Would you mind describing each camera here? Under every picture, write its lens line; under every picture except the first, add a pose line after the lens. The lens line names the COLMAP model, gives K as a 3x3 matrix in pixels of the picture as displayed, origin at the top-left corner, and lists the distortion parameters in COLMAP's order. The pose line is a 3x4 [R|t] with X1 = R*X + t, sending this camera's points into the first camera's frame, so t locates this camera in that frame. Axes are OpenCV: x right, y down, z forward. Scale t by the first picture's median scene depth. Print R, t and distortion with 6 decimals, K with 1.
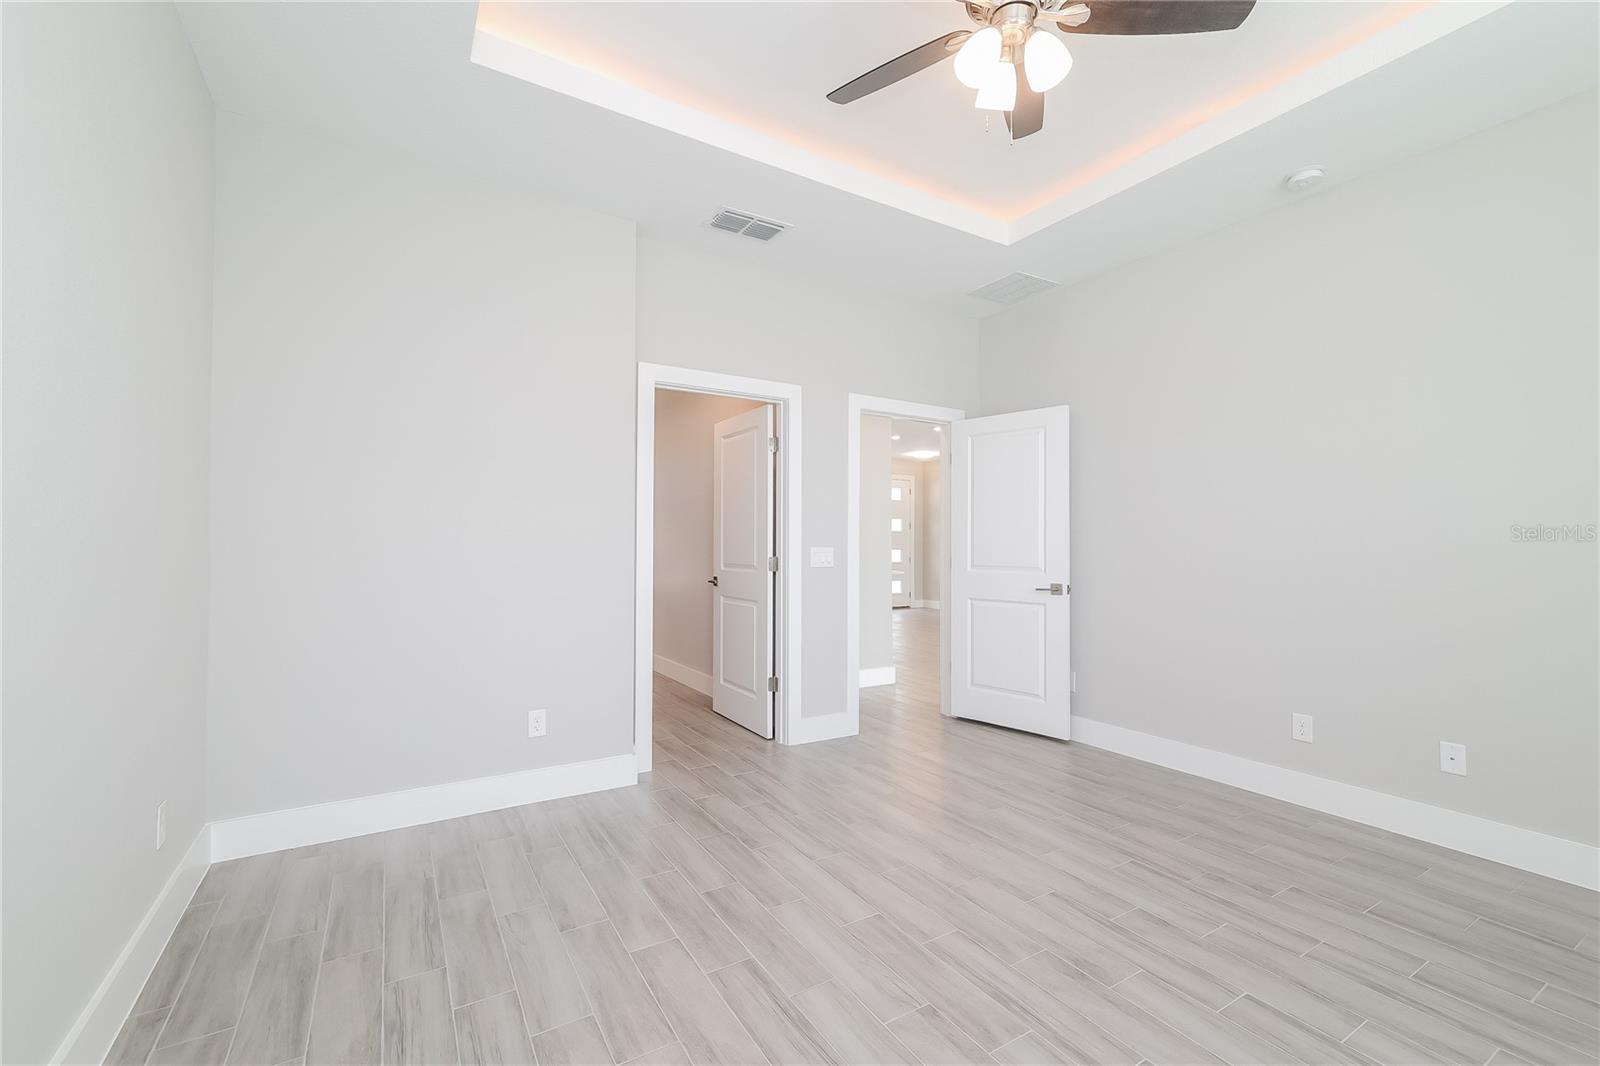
lens RADIAL K [[670.3, 0, 792.7], [0, 670.3, 539.2], [0, 0, 1]] dist [0.000675, 0.000224]
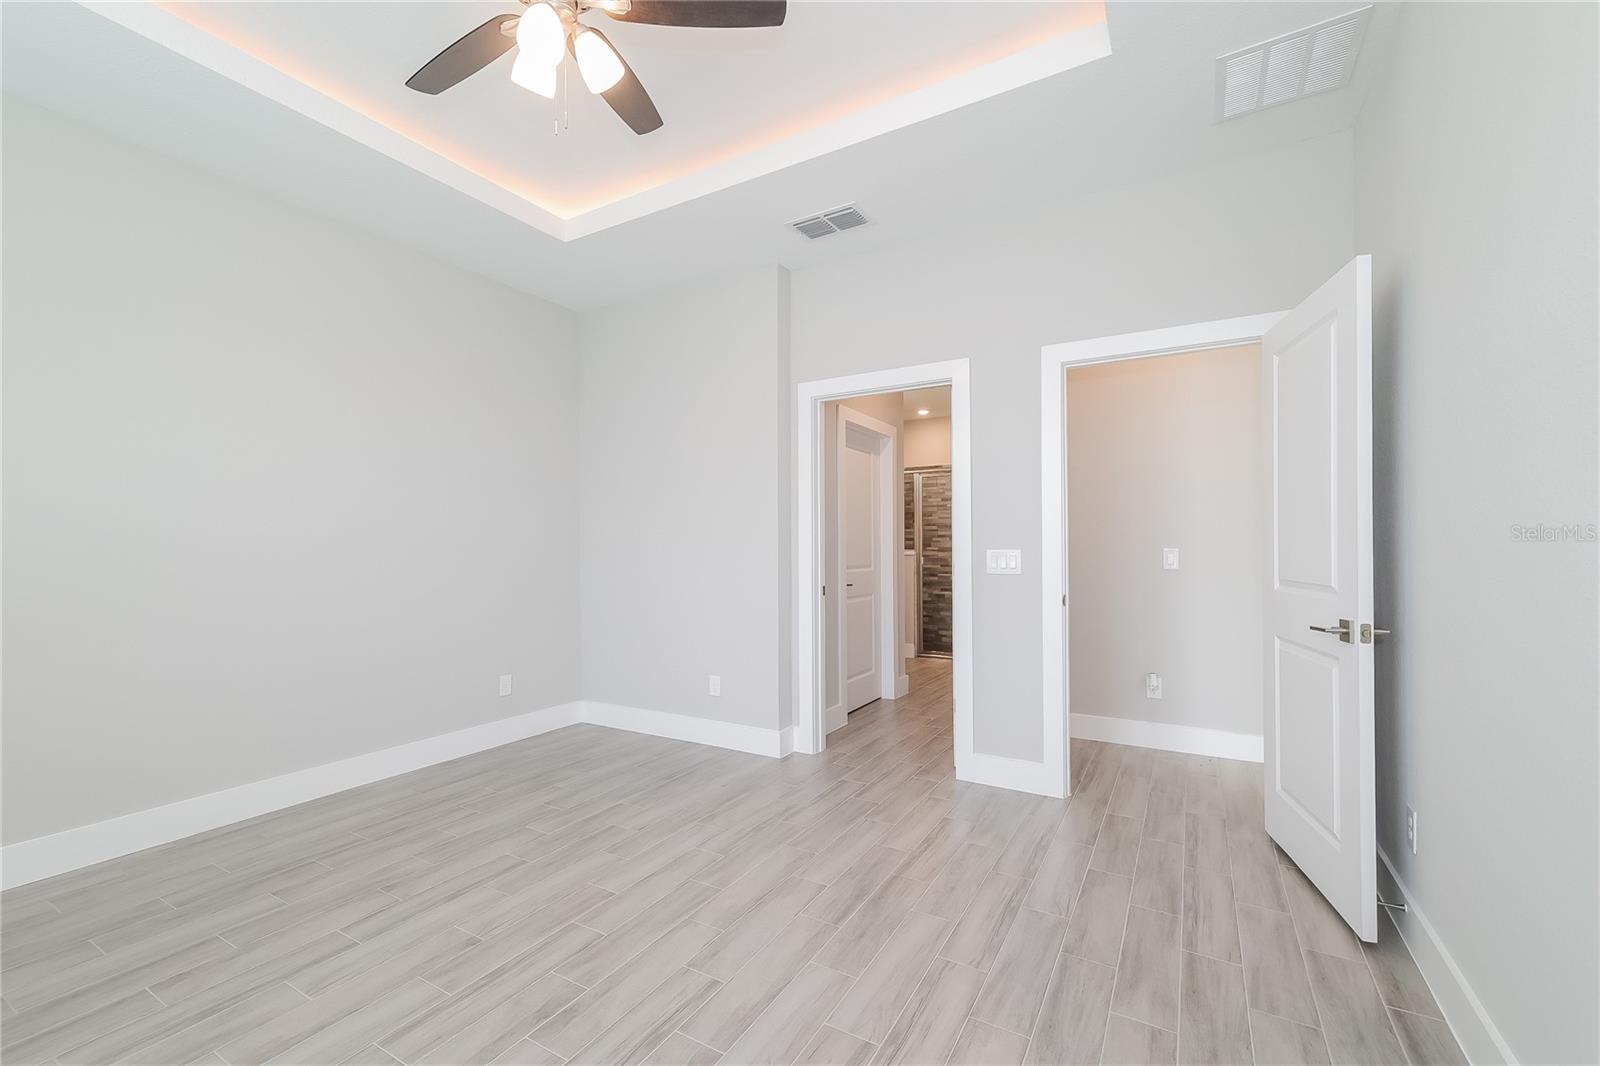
lens RADIAL K [[671.9, 0, 783.2], [0, 671.9, 544.9], [0, 0, 1]] dist [0.026187, -0.000083]
pose [[0.466176, -0.009817, -0.884638, 0.873639], [0.013651, 0.999899, -0.003902, 0.008880], [0.884587, -0.010257, 0.466263, 0.531510]]
